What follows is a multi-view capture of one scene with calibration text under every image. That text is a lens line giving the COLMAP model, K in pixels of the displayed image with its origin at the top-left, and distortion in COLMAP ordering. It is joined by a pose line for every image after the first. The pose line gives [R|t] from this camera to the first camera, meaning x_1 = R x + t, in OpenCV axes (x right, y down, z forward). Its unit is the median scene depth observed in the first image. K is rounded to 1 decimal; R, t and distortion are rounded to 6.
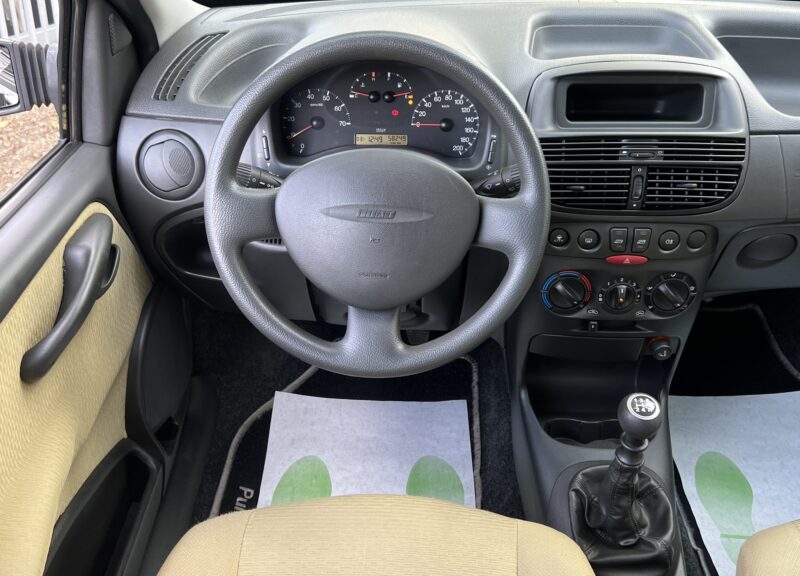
lens RADIAL K [[791.9, 0, 400.7], [0, 791.9, 267.4], [0, 0, 1]] dist [0.046868, 0.000000]
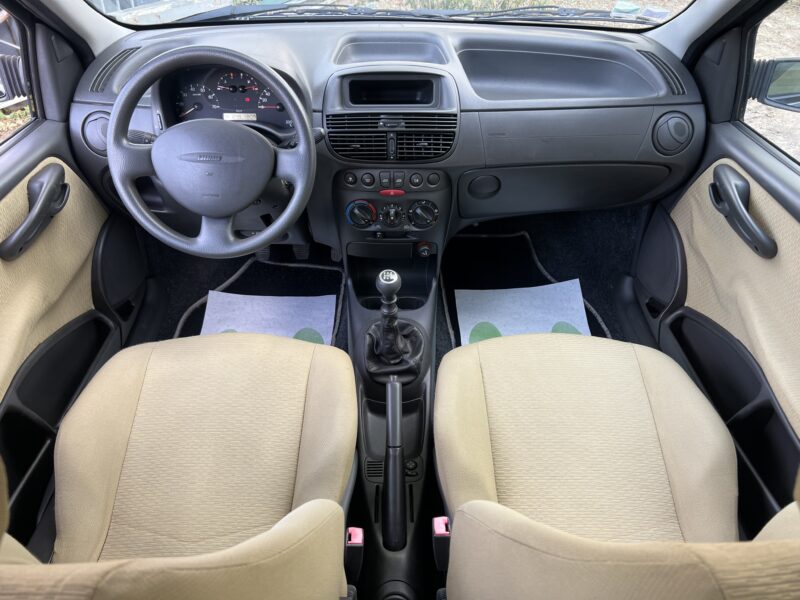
lens RADIAL K [[603.5, 0, 408.1], [0, 603.5, 304.8], [0, 0, 1]] dist [0.032768, -0.032490]
pose [[0.999451, -0.016109, 0.028936, 0.272401], [0.012768, 0.993611, 0.112130, 0.080039], [-0.030558, -0.111699, 0.993272, -0.255881]]
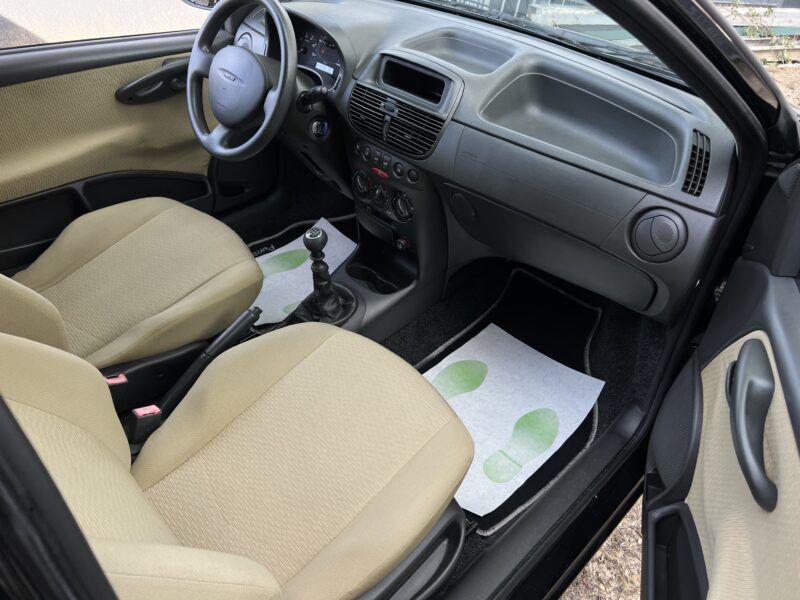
lens RADIAL K [[603.5, 0, 401.8], [0, 603.5, 299.9], [0, 0, 1]] dist [0.032768, -0.032490]
pose [[0.708492, 0.465191, -0.530695, 1.108175], [-0.419921, 0.882268, 0.212764, -0.062823], [0.567191, 0.072109, 0.820424, -0.011813]]
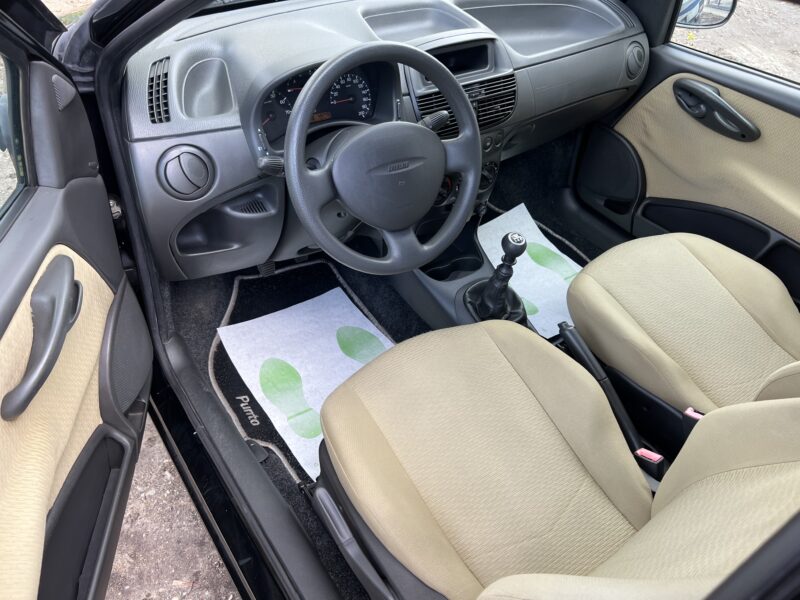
lens RADIAL K [[603.5, 0, 398.8], [0, 603.5, 301.0], [0, 0, 1]] dist [0.032768, -0.032490]
pose [[0.806064, -0.351028, 0.476487, -0.535197], [0.254849, 0.932516, 0.255862, -0.096352], [-0.534146, -0.084809, 0.841127, -0.012510]]
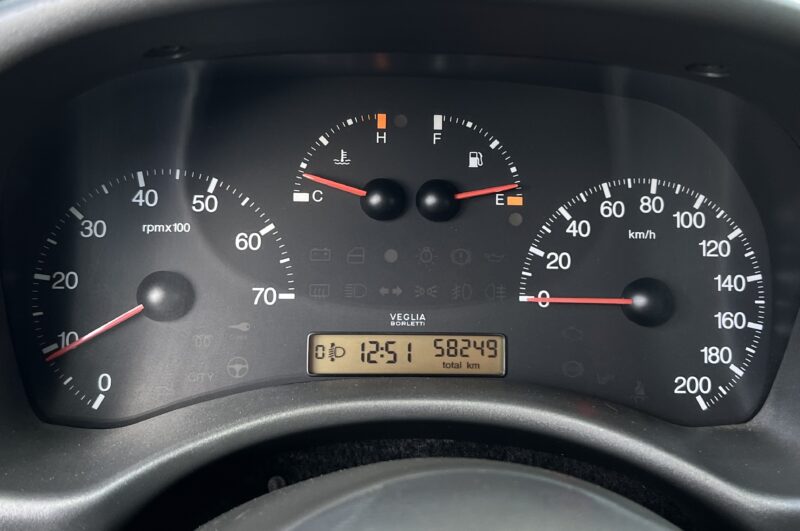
lens RADIAL K [[873.7, 0, 399.7], [0, 873.7, 259.2], [0, 0, 1]] dist [0.130361, 0.000000]
pose [[0.996367, 0.002970, 0.085116, -0.053608], [0.014759, 0.978252, -0.206896, -0.132740], [-0.083879, 0.207400, 0.974653, 0.710775]]
